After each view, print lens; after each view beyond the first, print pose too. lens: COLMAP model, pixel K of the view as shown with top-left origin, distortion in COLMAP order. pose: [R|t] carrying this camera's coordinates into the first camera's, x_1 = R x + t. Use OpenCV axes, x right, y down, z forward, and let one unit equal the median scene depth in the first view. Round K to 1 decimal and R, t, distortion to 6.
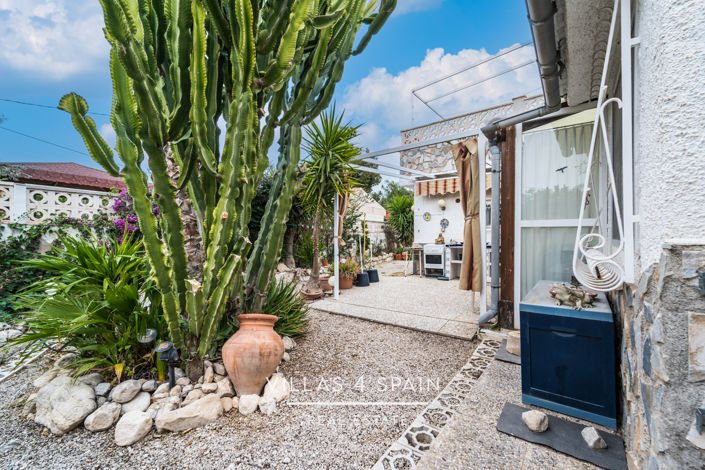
lens RADIAL K [[288.8, 0, 353.7], [0, 288.8, 232.6], [0, 0, 1]] dist [0.001994, -0.001397]
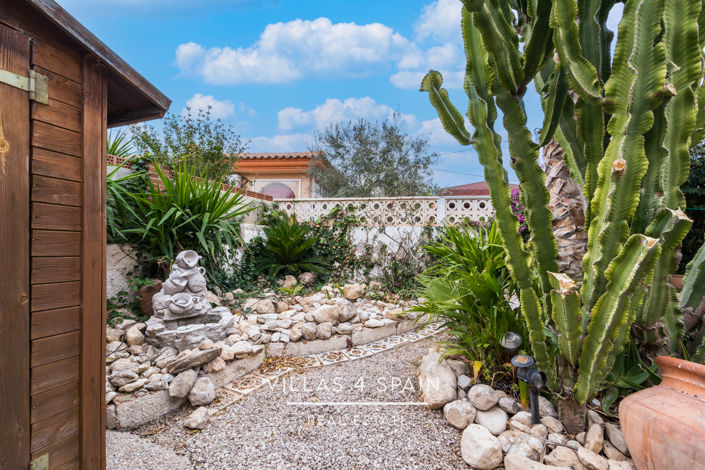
lens RADIAL K [[288.8, 0, 357.0], [0, 288.8, 236.9], [0, 0, 1]] dist [0.001994, -0.001397]
pose [[0.343325, -0.022904, -0.938937, -0.097335], [-0.010940, 0.999537, -0.028383, 0.099217], [0.939153, 0.020016, 0.342916, 0.329022]]
